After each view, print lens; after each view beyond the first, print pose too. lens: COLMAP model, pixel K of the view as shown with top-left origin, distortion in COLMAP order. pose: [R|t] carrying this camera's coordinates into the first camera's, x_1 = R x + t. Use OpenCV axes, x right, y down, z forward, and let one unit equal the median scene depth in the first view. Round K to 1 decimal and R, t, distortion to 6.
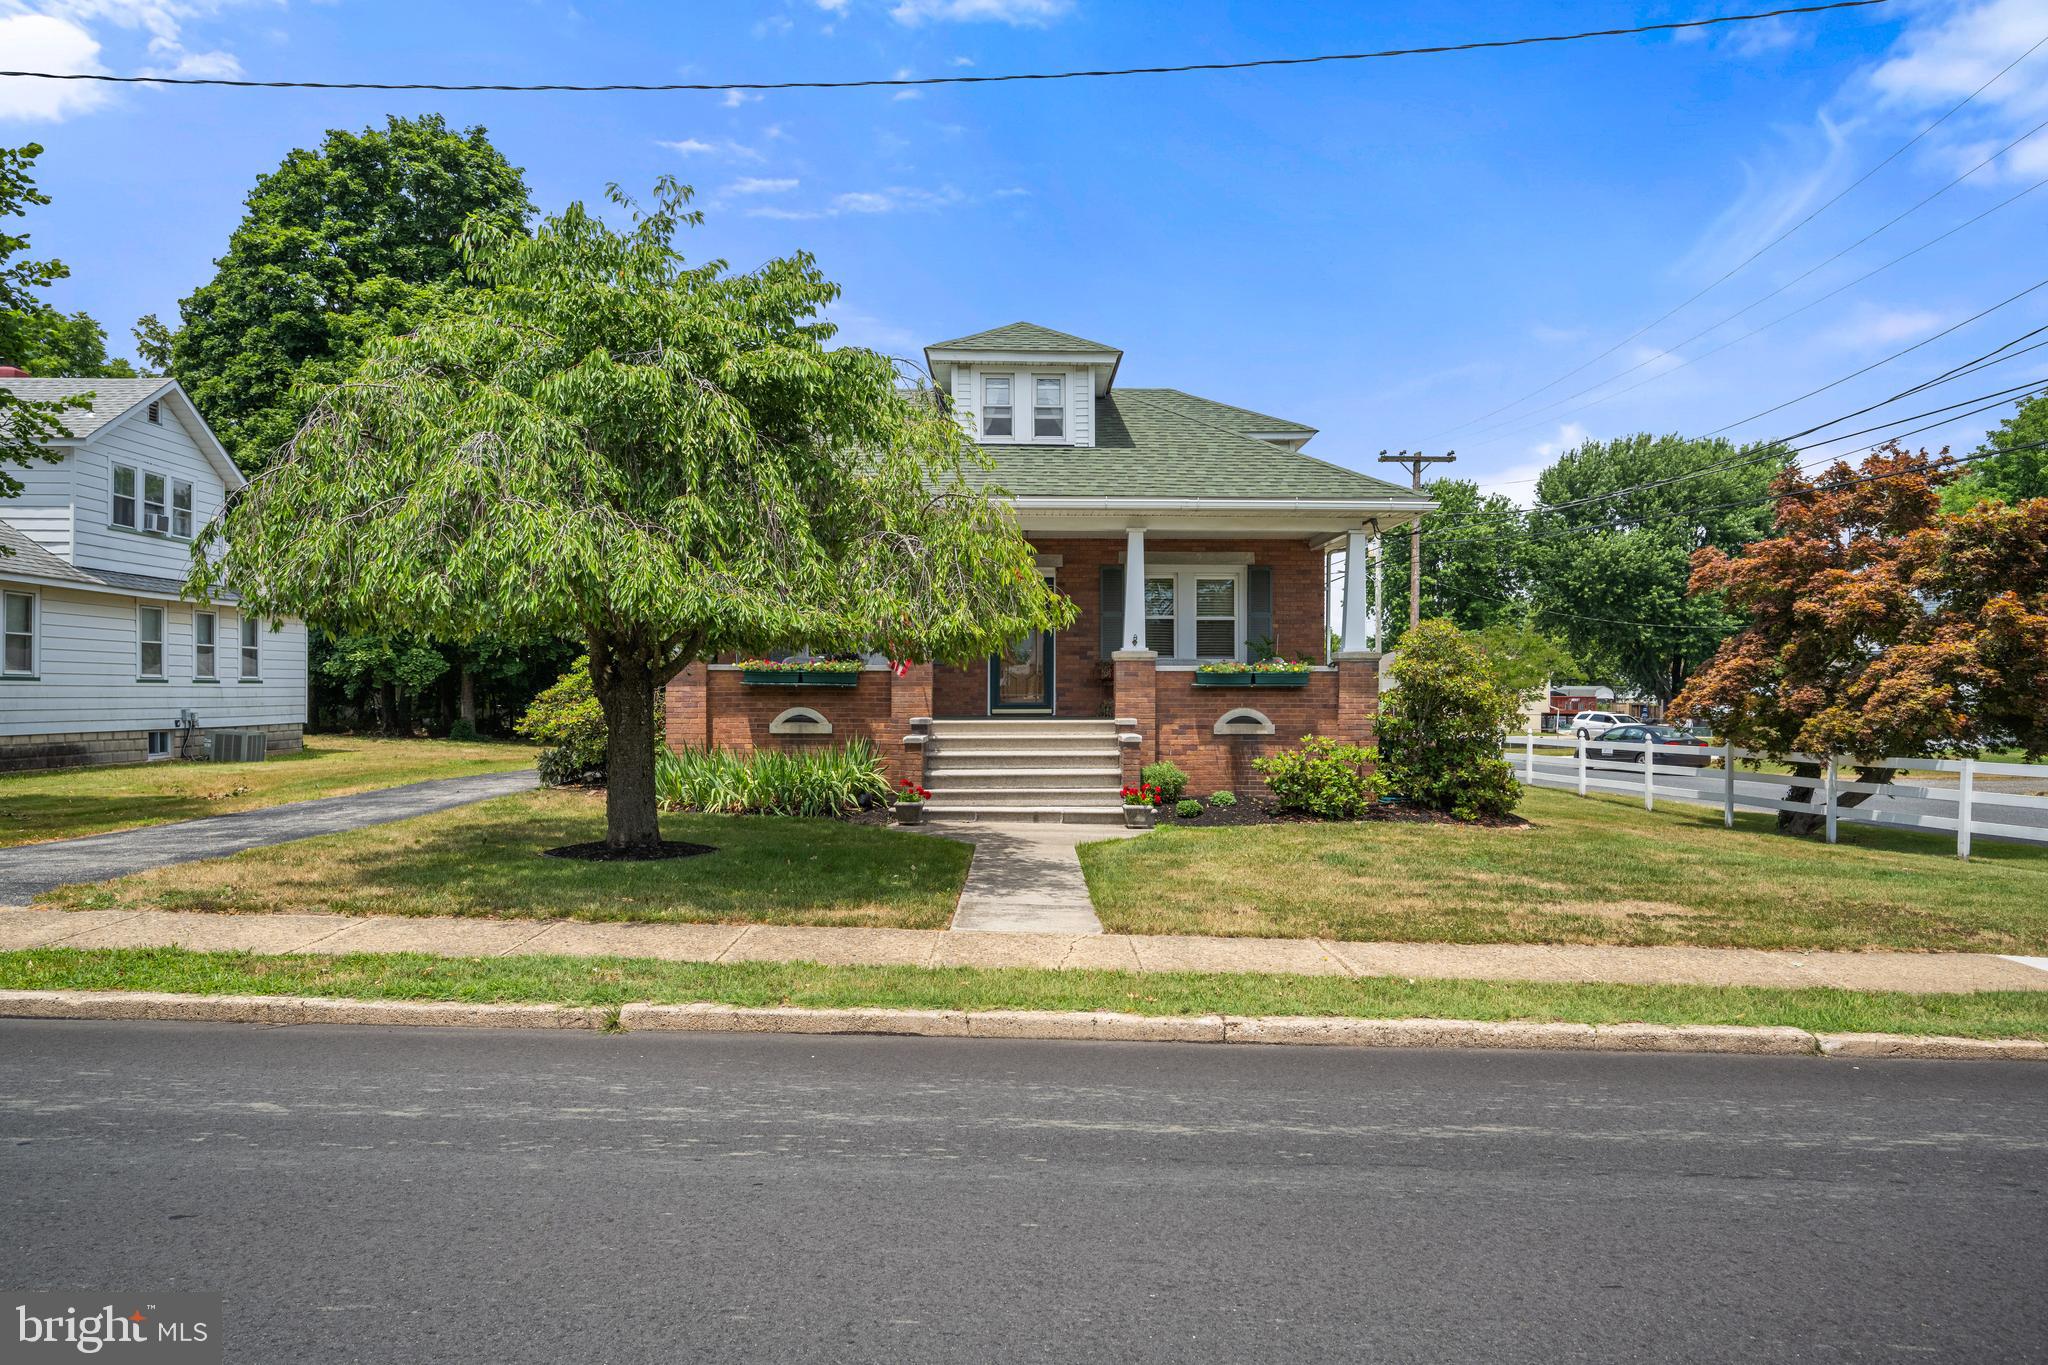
lens RADIAL K [[1268.9, 0, 1027.5], [0, 1268.9, 689.3], [0, 0, 1]] dist [0.007366, 0.000934]
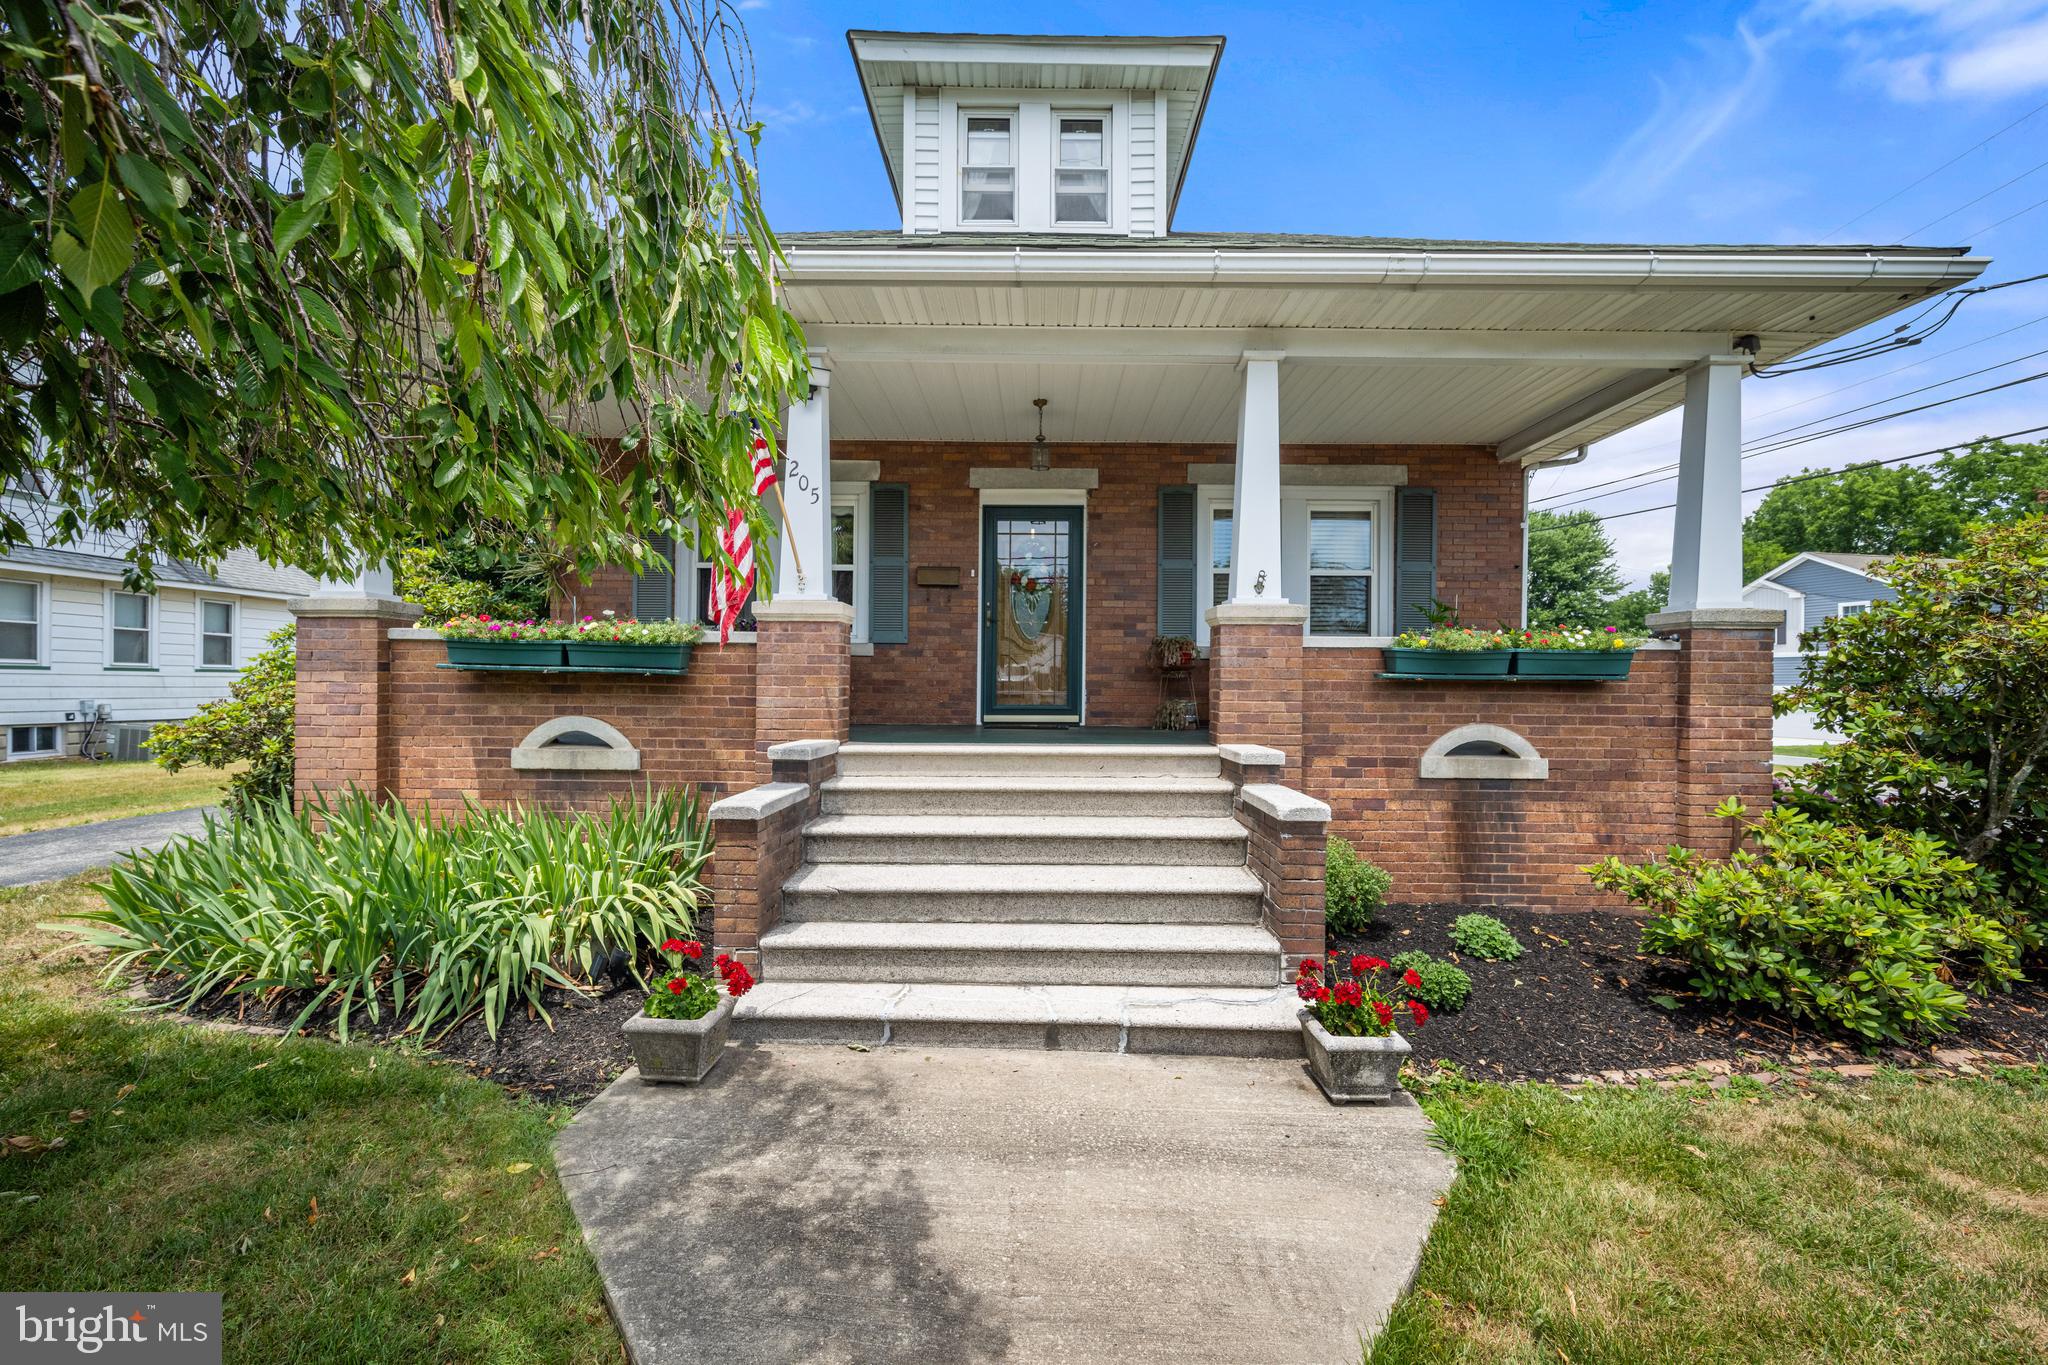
lens RADIAL K [[815.8, 0, 1024.8], [0, 815.8, 679.3], [0, 0, 1]] dist [-0.000140, 0.000232]
pose [[0.999556, 0.006552, -0.029058, 0.004473], [-0.006780, 0.999947, -0.007730, 0.001180], [0.029006, 0.007924, 0.999548, 0.683137]]
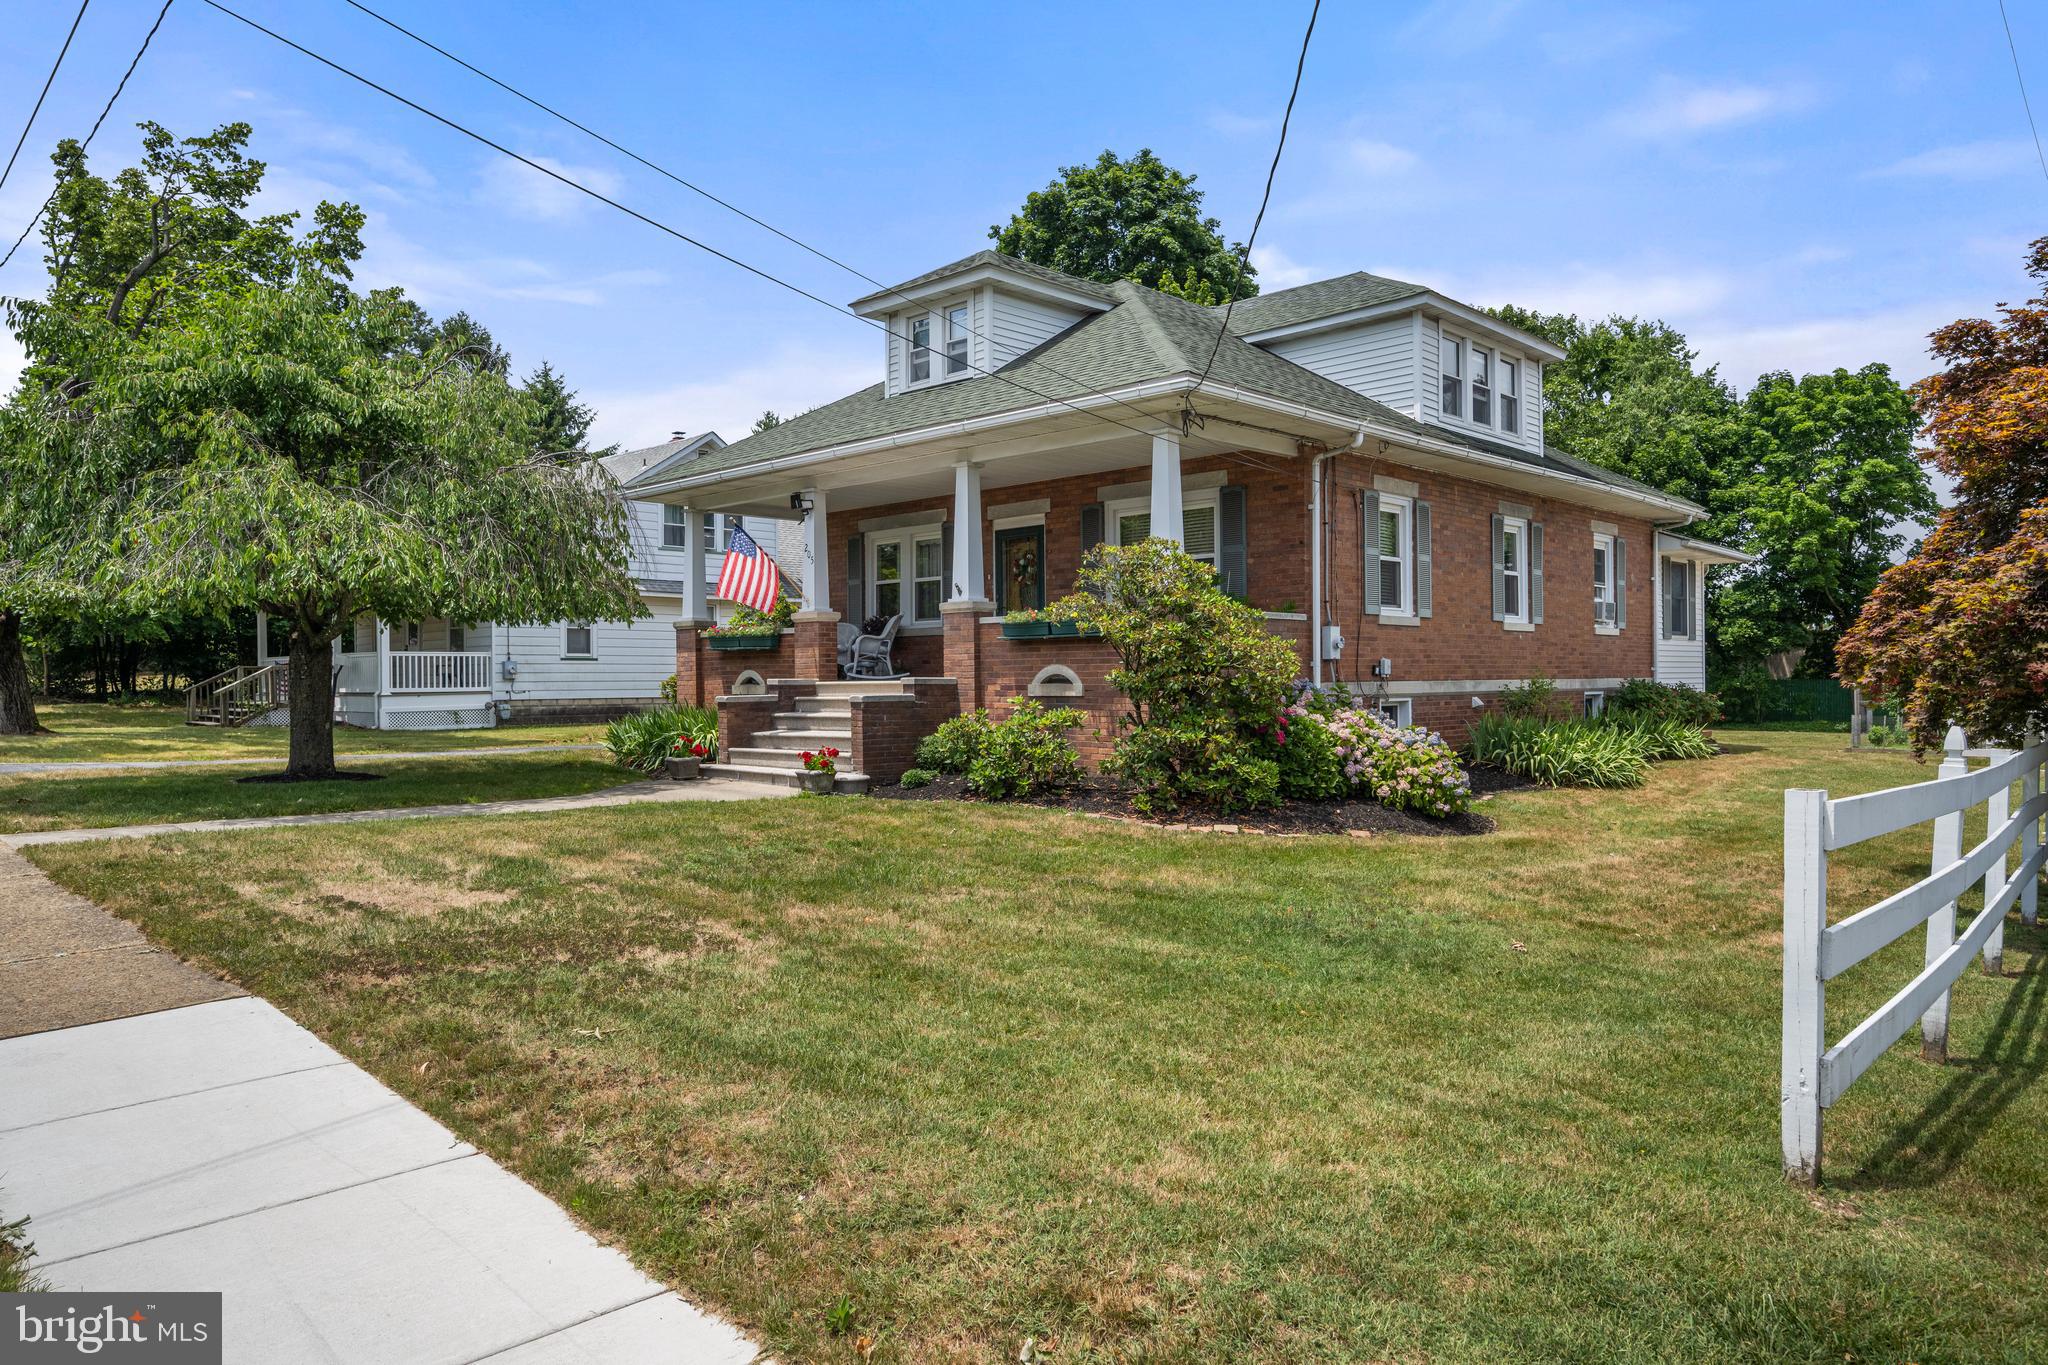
lens RADIAL K [[1268.9, 0, 1028.0], [0, 1268.9, 682.6], [0, 0, 1]] dist [0.007366, 0.000934]
pose [[0.709903, -0.002947, -0.704293, 0.740802], [0.012113, 0.999894, 0.008025, 0.019541], [0.704195, -0.014228, 0.709864, 0.399930]]
